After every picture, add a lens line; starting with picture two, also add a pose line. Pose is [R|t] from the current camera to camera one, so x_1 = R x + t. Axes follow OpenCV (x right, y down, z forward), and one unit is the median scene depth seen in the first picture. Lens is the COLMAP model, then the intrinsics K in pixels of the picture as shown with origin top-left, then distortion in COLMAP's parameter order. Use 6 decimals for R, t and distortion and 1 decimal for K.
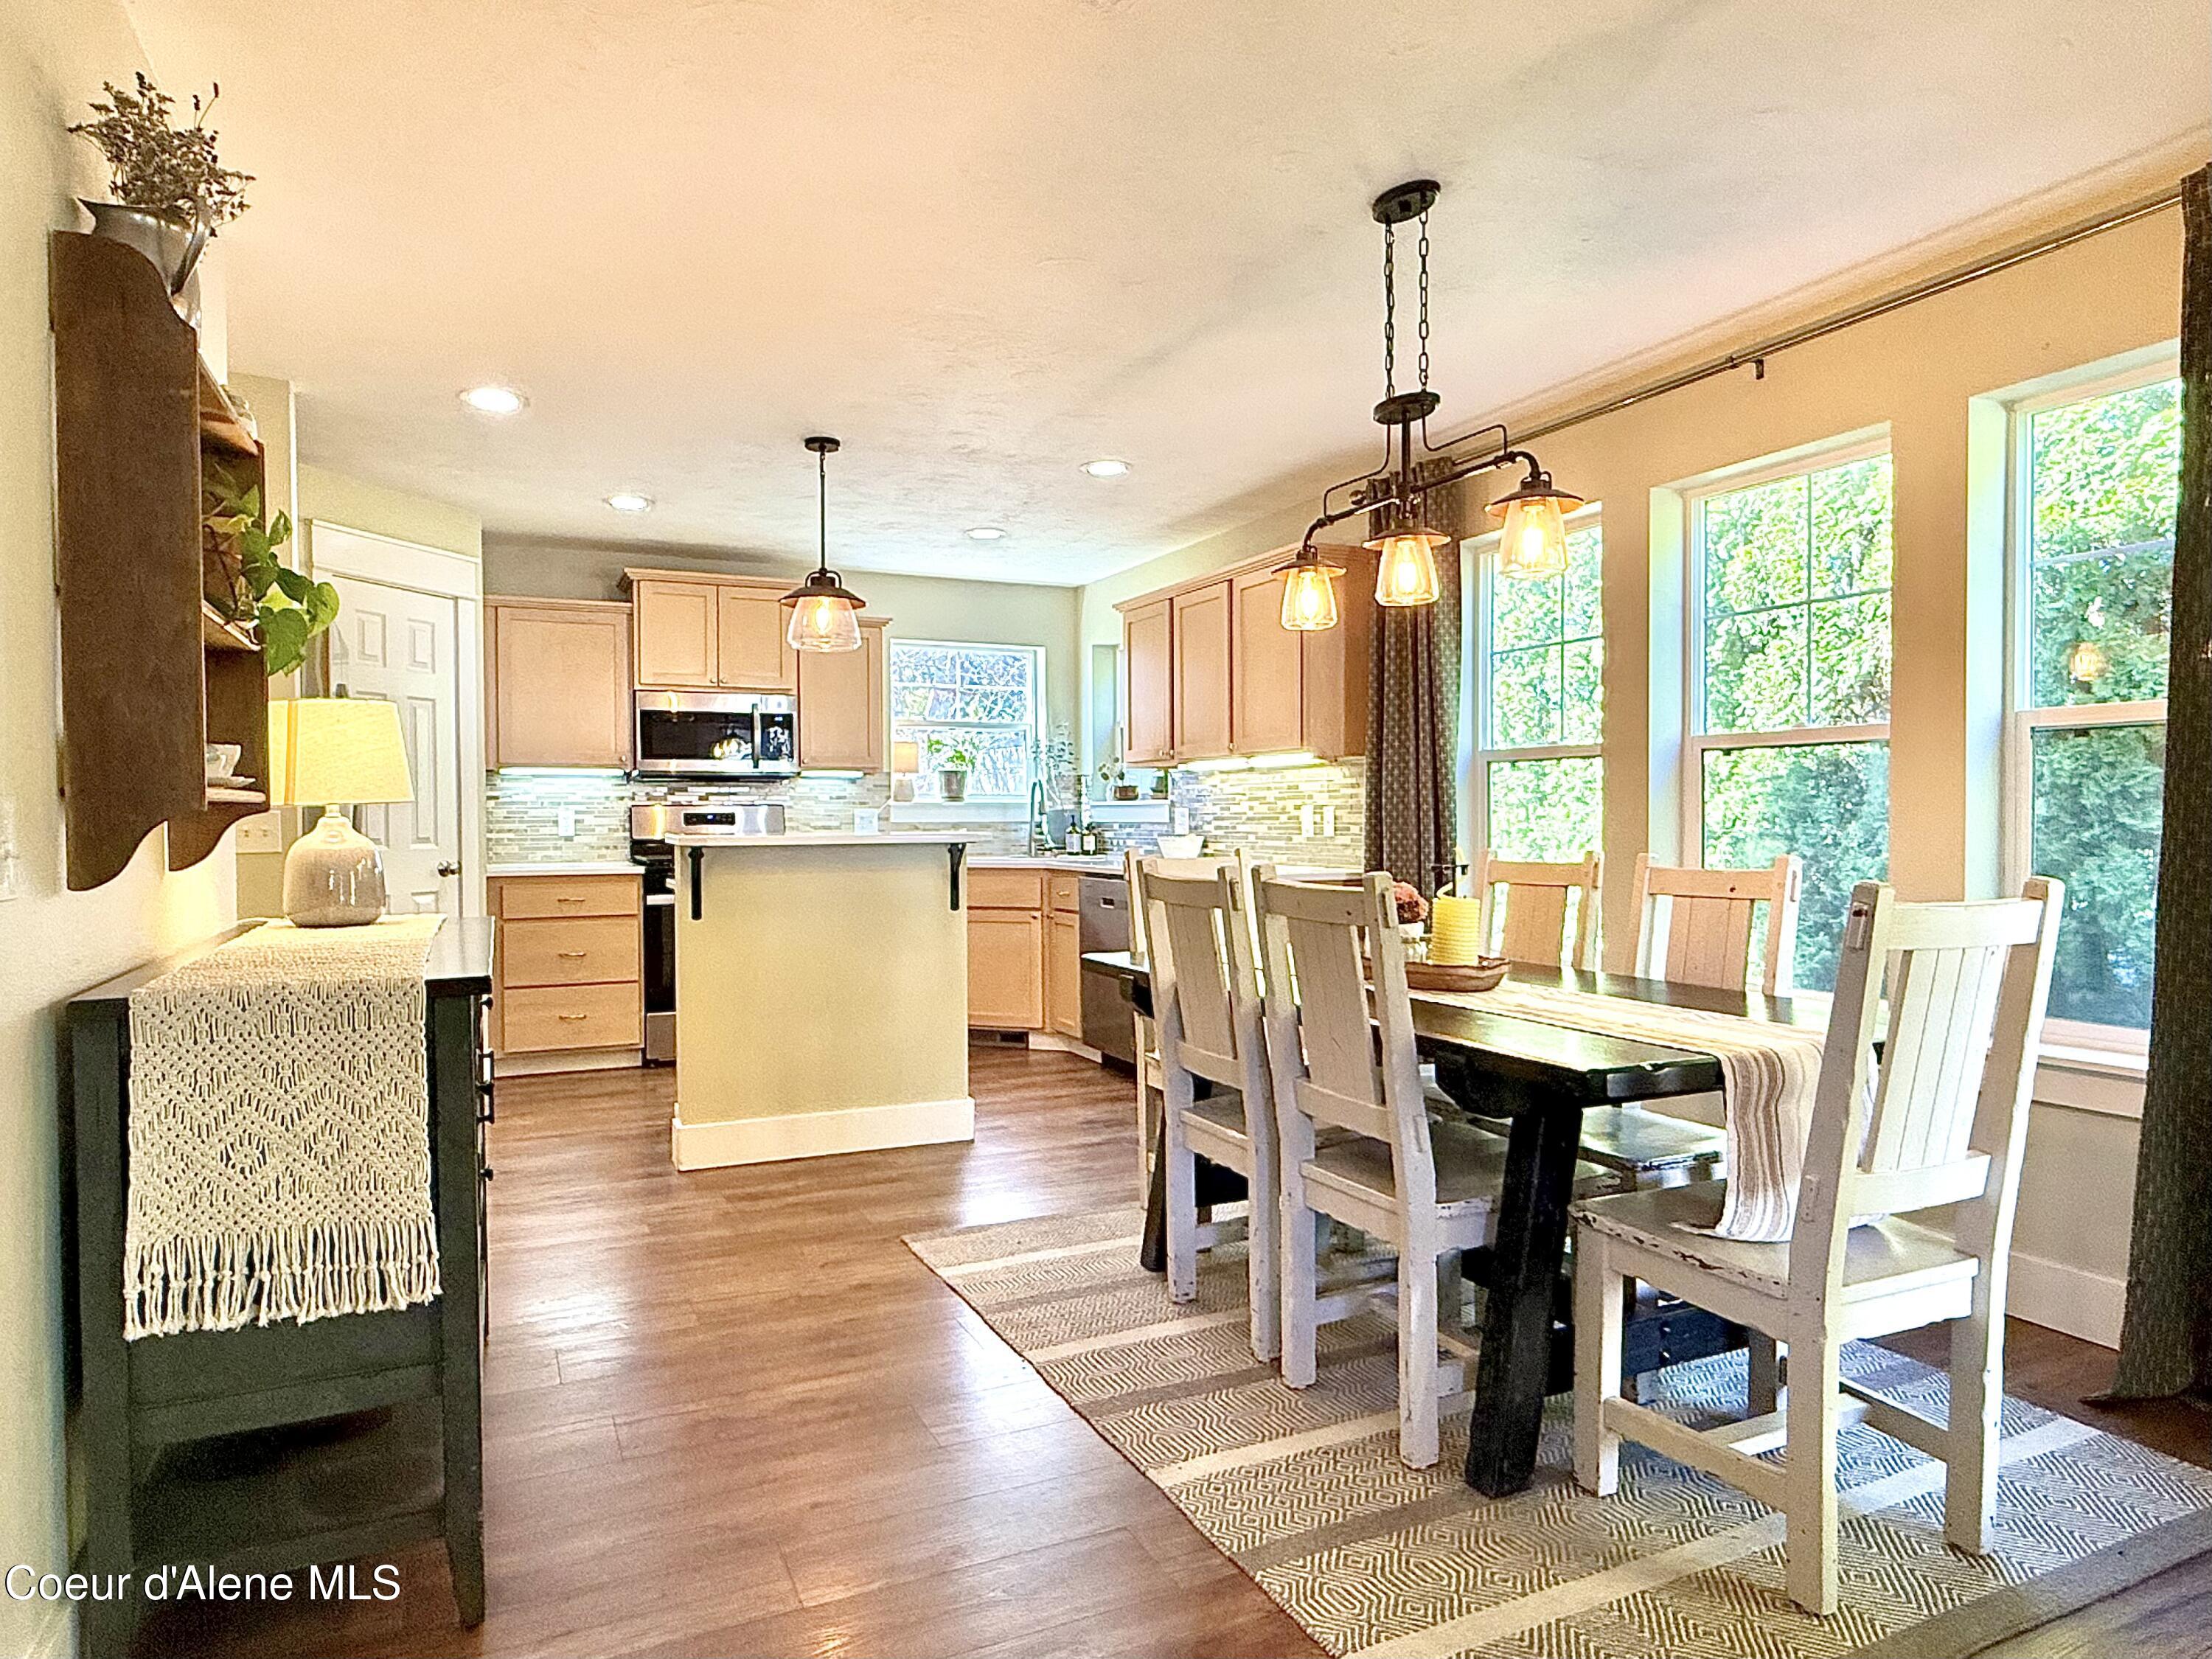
lens RADIAL K [[1313.1, 0, 1106.0], [0, 1313.1, 829.5], [0, 0, 1]] dist [0.000973, -0.000875]
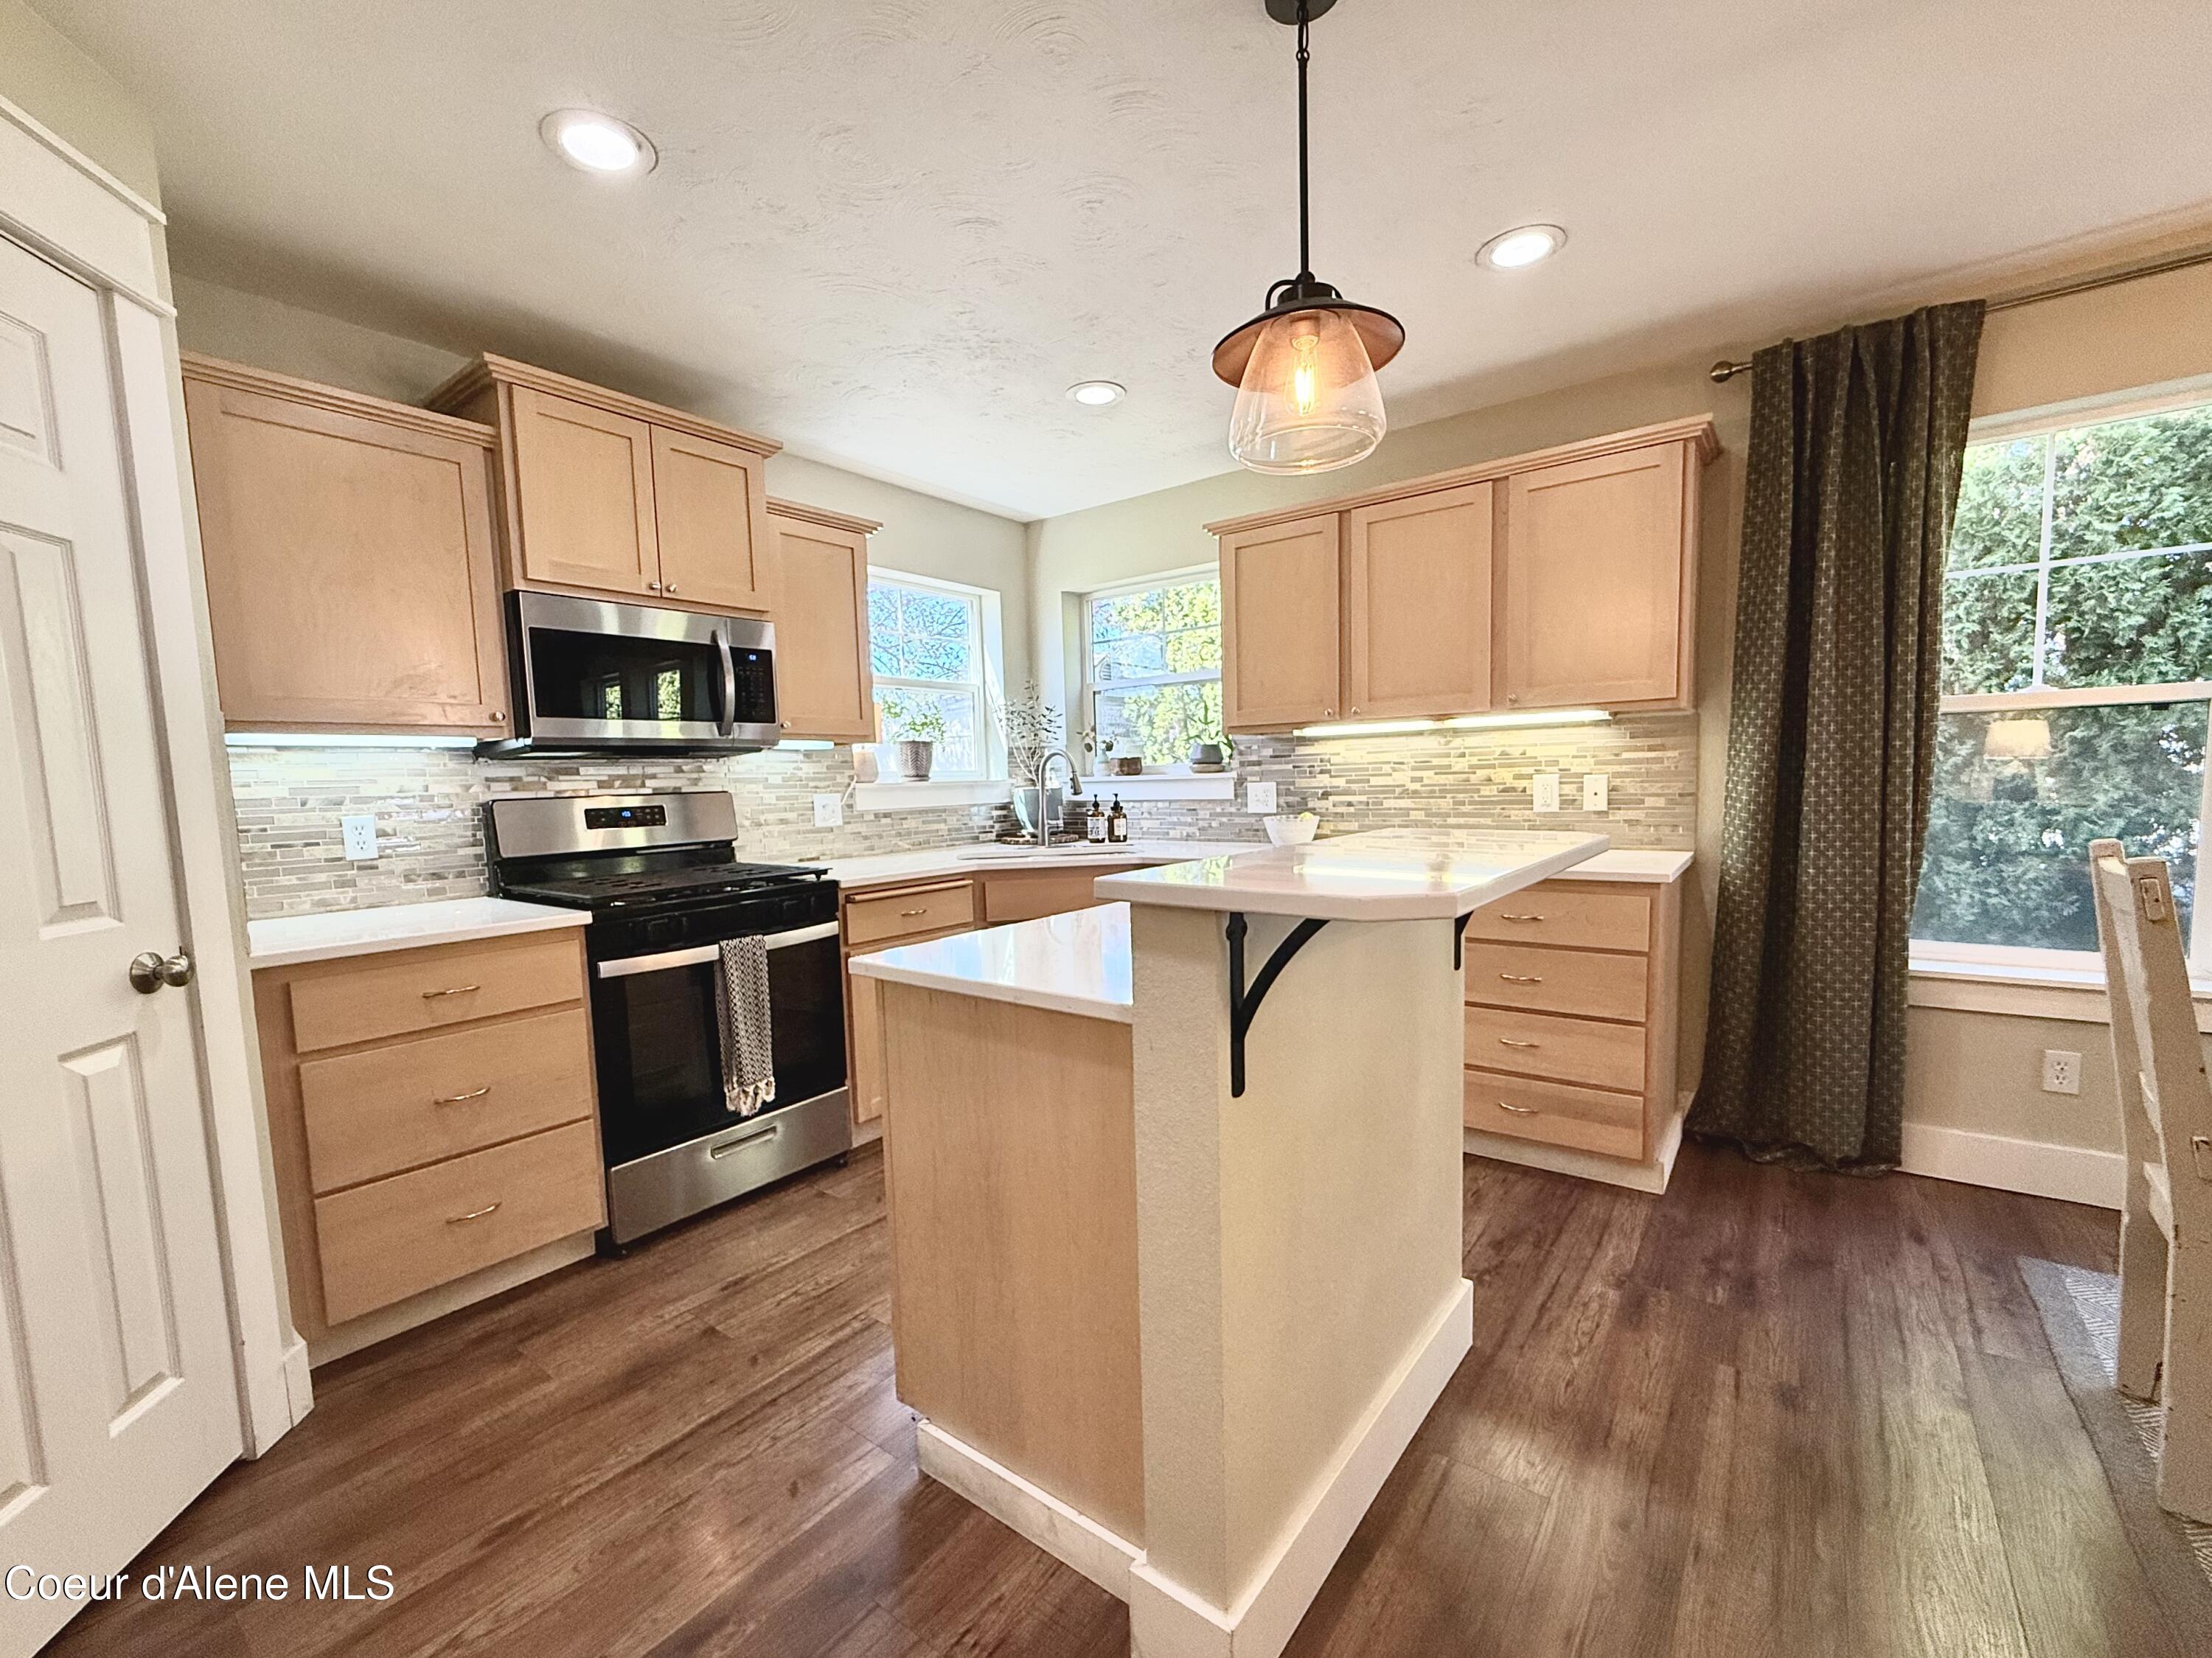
lens RADIAL K [[923.6, 0, 1103.7], [0, 923.6, 859.5], [0, 0, 1]] dist [-0.001464, -0.000192]
pose [[0.885602, -0.061833, 0.460311, -0.326129], [0.030340, 0.996683, 0.075511, -0.015235], [-0.463454, -0.052907, 0.884540, 0.541374]]
